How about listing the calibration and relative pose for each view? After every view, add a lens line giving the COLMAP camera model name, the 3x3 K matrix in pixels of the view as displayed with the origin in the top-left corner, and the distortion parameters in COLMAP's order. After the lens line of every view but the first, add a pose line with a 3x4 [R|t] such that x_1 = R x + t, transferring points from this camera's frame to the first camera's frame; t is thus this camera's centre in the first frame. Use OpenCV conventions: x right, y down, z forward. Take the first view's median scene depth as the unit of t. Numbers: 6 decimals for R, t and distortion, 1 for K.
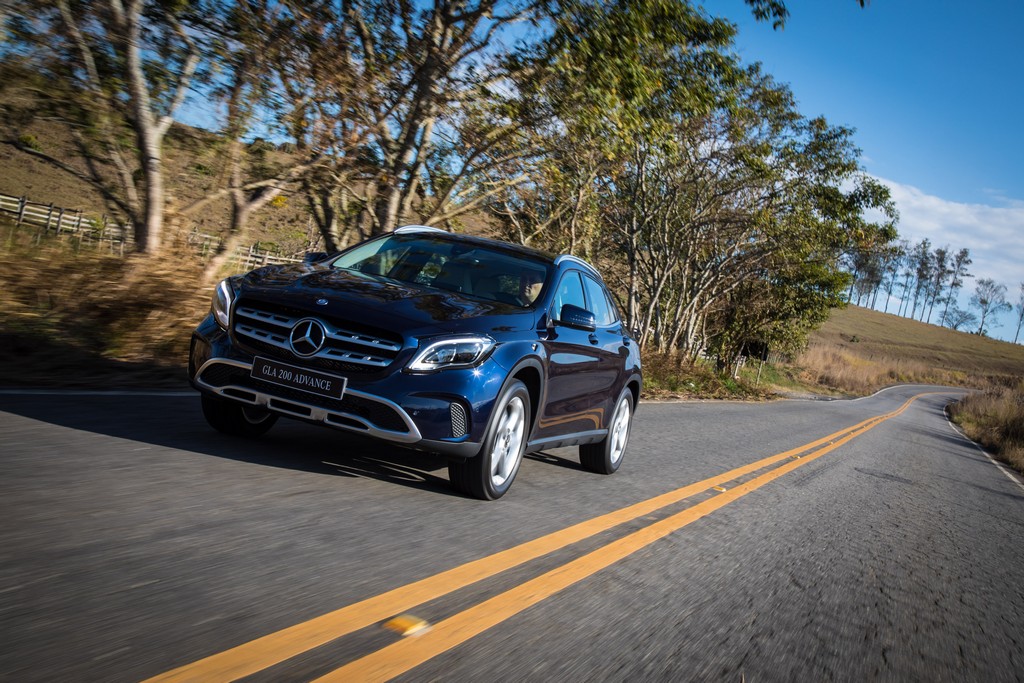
lens RADIAL K [[1234.6, 0, 461.6], [0, 1234.6, 339.6], [0, 0, 1]] dist [0.188856, 0.005525]
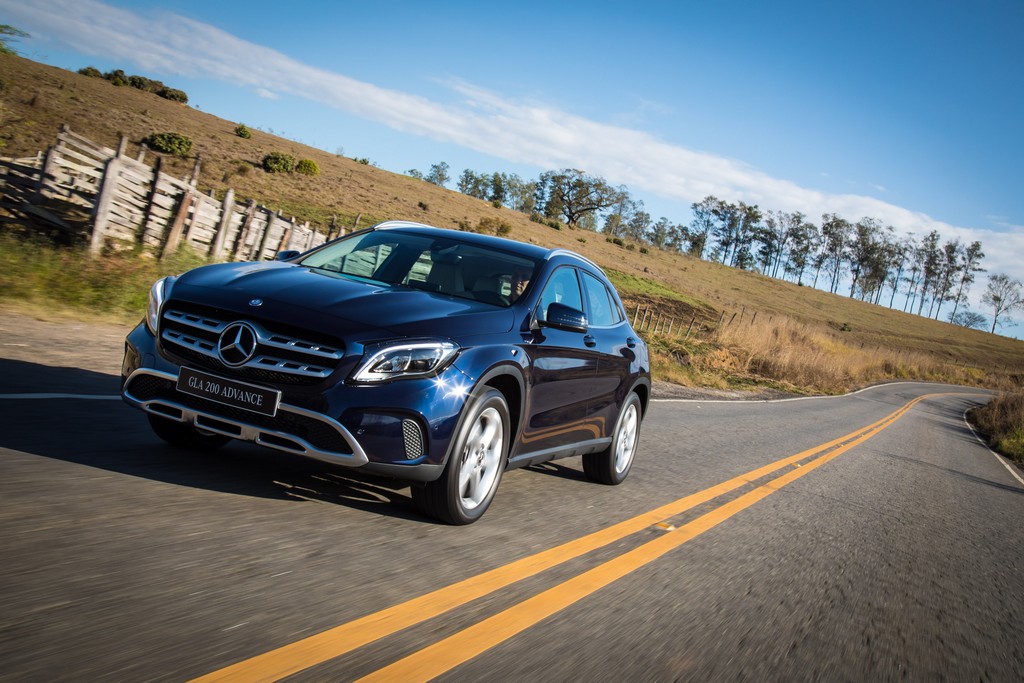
lens RADIAL K [[1094.9, 0, 480.9], [0, 1094.9, 342.4], [0, 0, 1]] dist [0.000022, -0.003483]
pose [[0.999268, -0.010425, -0.036800, 0.063170], [0.010517, 0.999942, 0.002310, -0.002515], [0.036774, -0.002695, 0.999320, 0.213795]]
